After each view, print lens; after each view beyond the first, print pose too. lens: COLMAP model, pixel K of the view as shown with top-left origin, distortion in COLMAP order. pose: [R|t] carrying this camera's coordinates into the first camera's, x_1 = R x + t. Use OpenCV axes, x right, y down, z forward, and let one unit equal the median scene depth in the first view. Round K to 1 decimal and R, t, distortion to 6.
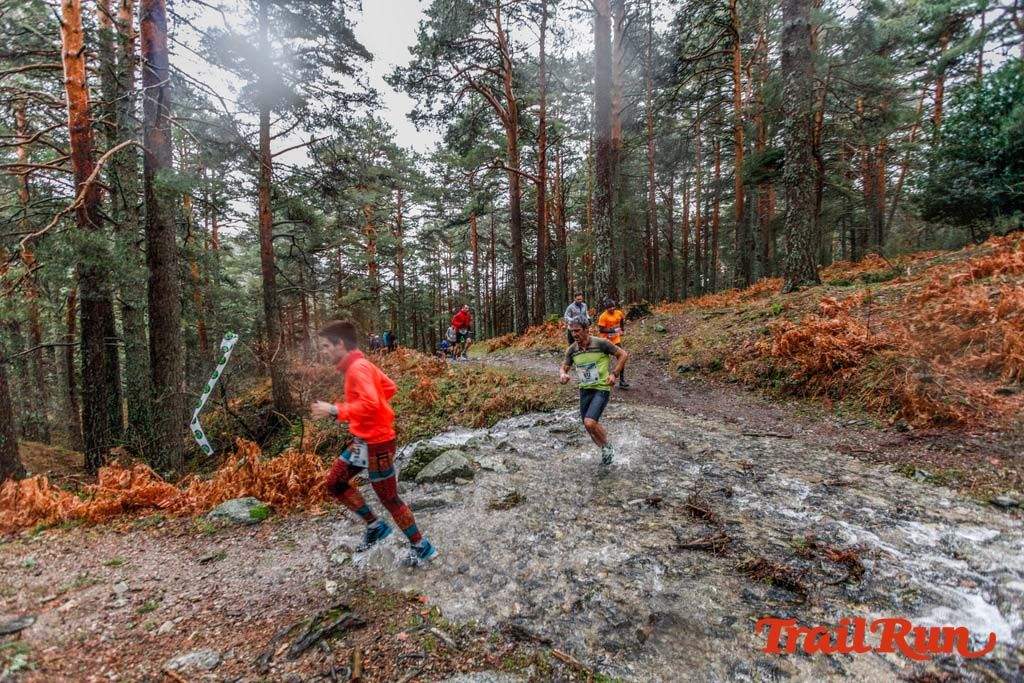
lens RADIAL K [[500.3, 0, 498.8], [0, 500.3, 342.3], [0, 0, 1]] dist [-0.045523, 0.033255]
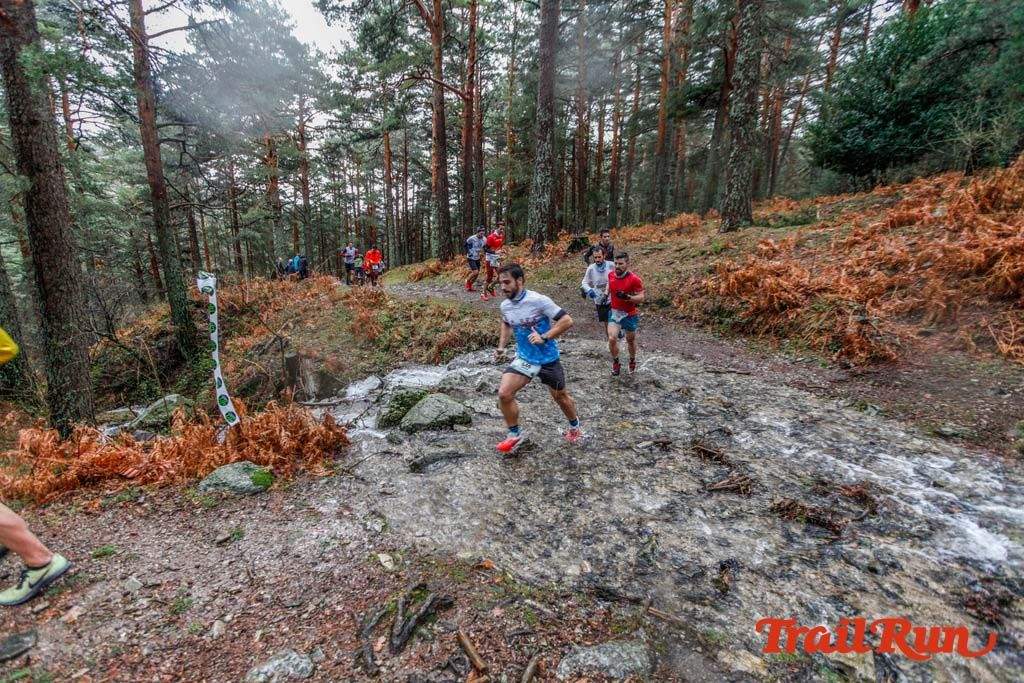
lens RADIAL K [[499.8, 0, 498.4], [0, 499.8, 342.7], [0, 0, 1]] dist [-0.047799, 0.034418]
pose [[0.981935, -0.007113, 0.189086, -0.090050], [-0.021332, 0.988761, 0.147975, -0.013808], [-0.188013, -0.149335, 0.970747, 0.037667]]
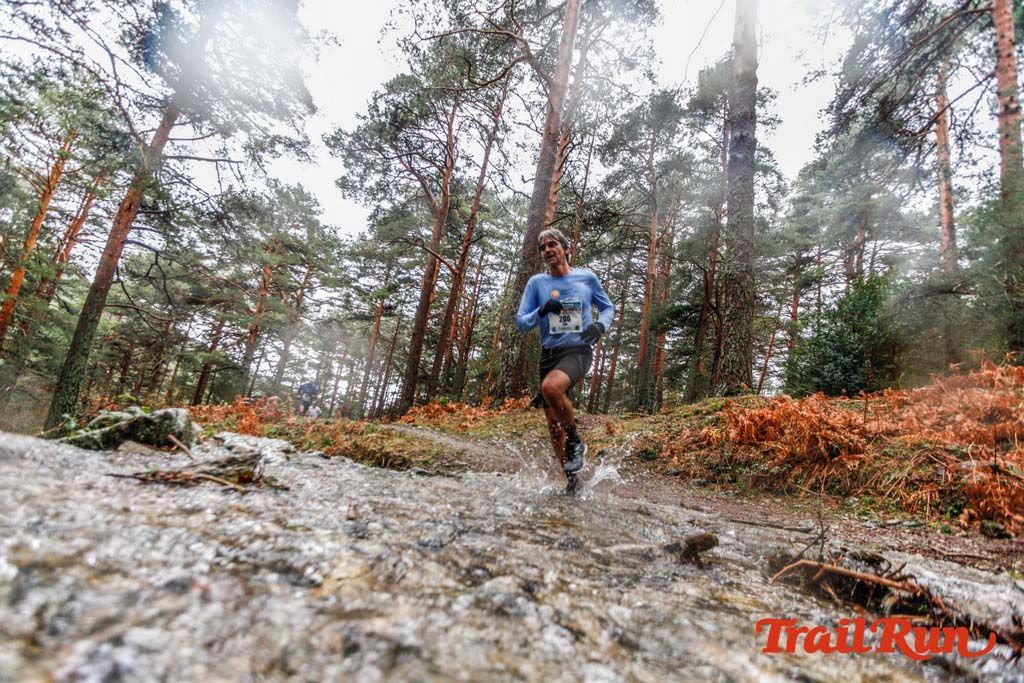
lens RADIAL K [[490.8, 0, 499.4], [0, 490.8, 342.5], [0, 0, 1]] dist [-0.044394, 0.027988]
pose [[0.954400, 0.237235, 0.181217, 0.045329], [-0.178617, 0.940180, -0.290099, 0.127145], [-0.239198, 0.244502, 0.939682, 0.290332]]
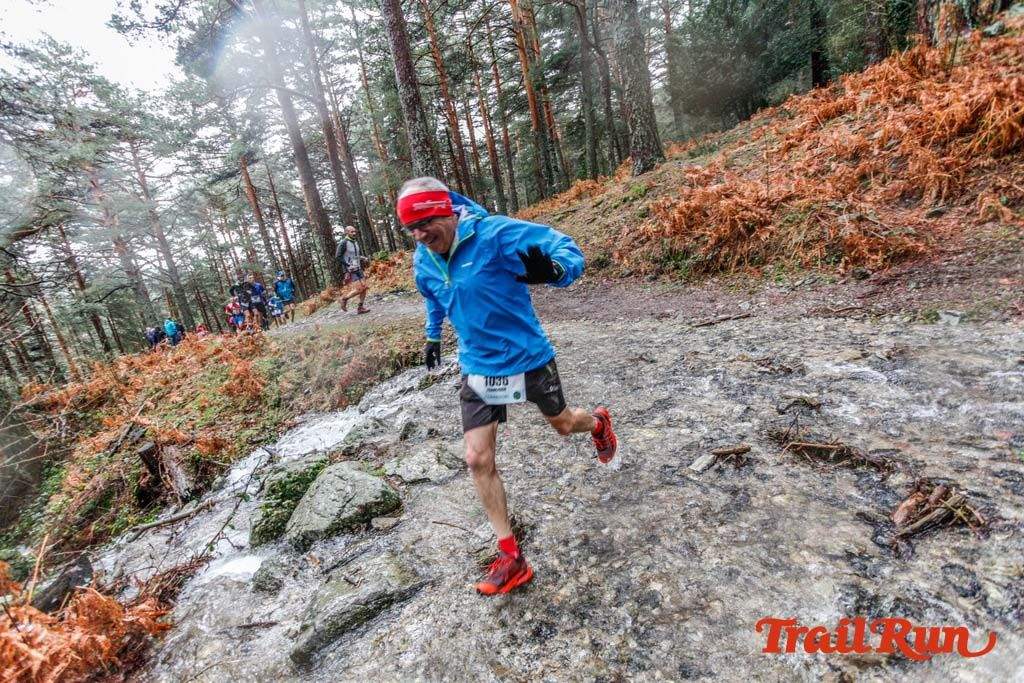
lens RADIAL K [[494.7, 0, 501.5], [0, 494.7, 339.4], [0, 0, 1]] dist [-0.045899, 0.031354]
pose [[0.906475, -0.239094, 0.348047, -0.047845], [0.201615, 0.969297, 0.140767, 0.018741], [-0.371017, -0.057430, 0.926849, 0.232308]]
